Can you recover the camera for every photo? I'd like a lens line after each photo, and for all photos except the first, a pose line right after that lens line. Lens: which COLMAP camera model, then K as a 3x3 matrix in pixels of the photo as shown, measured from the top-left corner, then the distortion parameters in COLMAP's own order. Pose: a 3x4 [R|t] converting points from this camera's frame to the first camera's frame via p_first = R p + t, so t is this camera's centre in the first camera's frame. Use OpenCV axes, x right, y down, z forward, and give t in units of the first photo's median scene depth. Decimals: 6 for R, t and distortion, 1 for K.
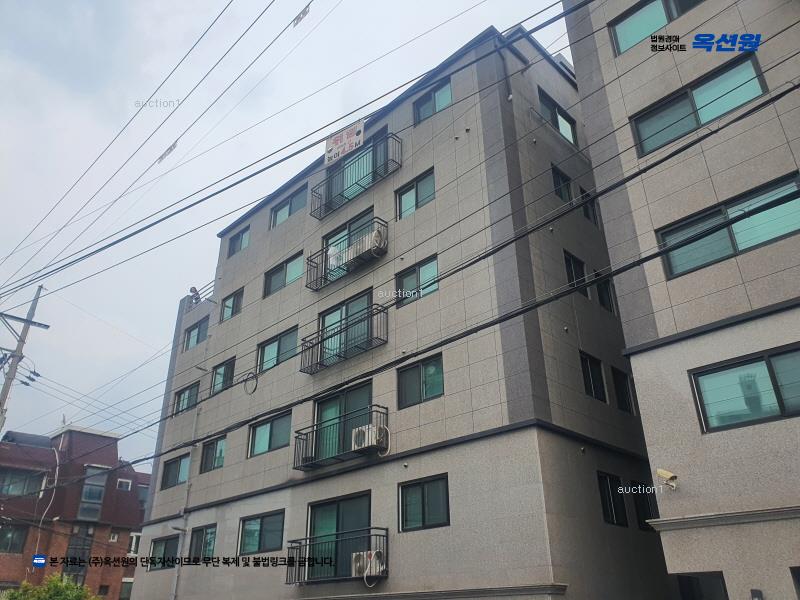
lens RADIAL K [[616.8, 0, 403.7], [0, 616.8, 305.3], [0, 0, 1]] dist [0.029892, -0.023274]
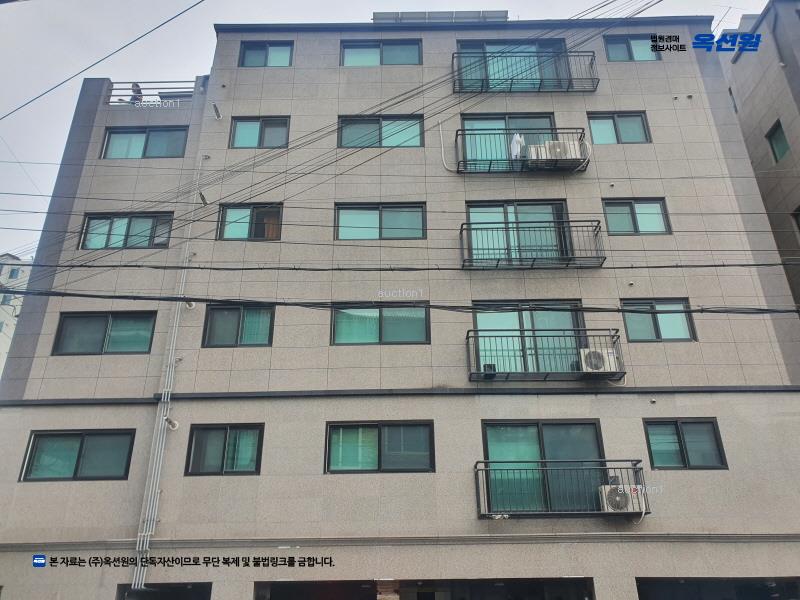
lens RADIAL K [[616.8, 0, 400.7], [0, 616.8, 307.7], [0, 0, 1]] dist [0.029892, -0.023274]
pose [[0.723838, 0.303861, 0.619457, -0.758679], [-0.319822, 0.943289, -0.088995, 0.282813], [-0.611369, -0.133698, 0.779970, 0.450996]]
